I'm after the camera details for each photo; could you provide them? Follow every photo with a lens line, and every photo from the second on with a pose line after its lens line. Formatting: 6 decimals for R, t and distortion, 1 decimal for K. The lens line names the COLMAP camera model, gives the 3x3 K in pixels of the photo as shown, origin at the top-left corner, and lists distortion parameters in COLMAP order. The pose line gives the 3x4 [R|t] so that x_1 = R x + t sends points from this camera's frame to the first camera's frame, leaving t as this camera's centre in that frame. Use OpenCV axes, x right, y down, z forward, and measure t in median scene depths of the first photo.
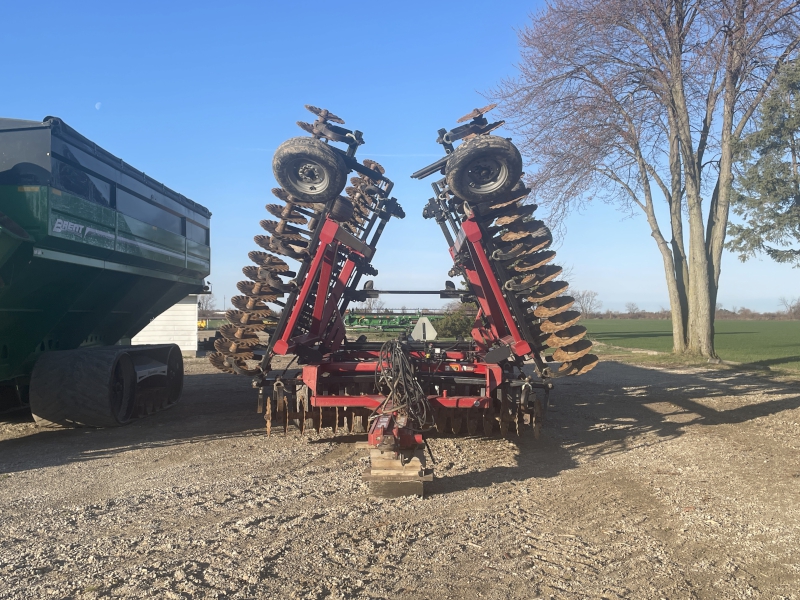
lens RADIAL K [[790.7, 0, 401.7], [0, 790.7, 297.6], [0, 0, 1]] dist [0.070747, 0.000000]
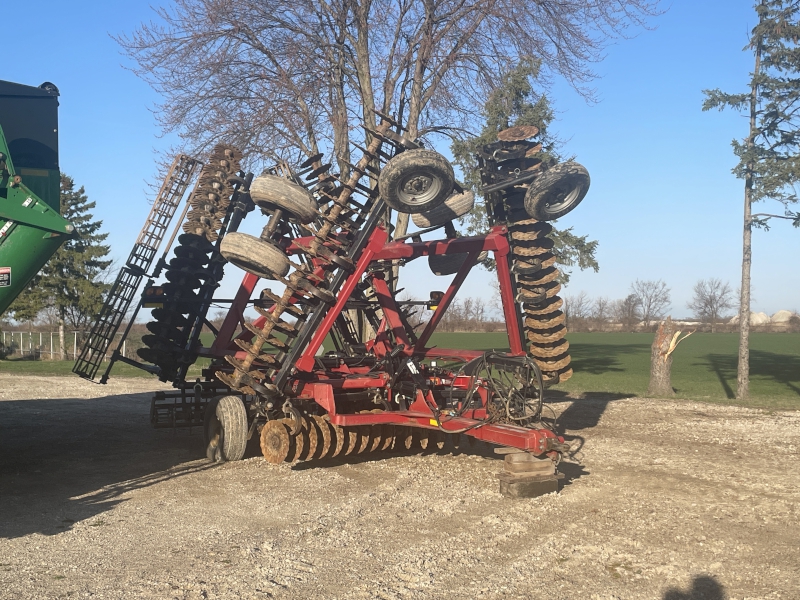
lens RADIAL K [[1068.8, 0, 399.8], [0, 1068.8, 301.6], [0, 0, 1]] dist [0.120892, 0.000000]
pose [[0.849421, 0.006533, 0.527675, -0.812764], [-0.005312, 0.999979, -0.003829, -0.005193], [-0.527689, 0.000449, 0.849438, -0.121876]]
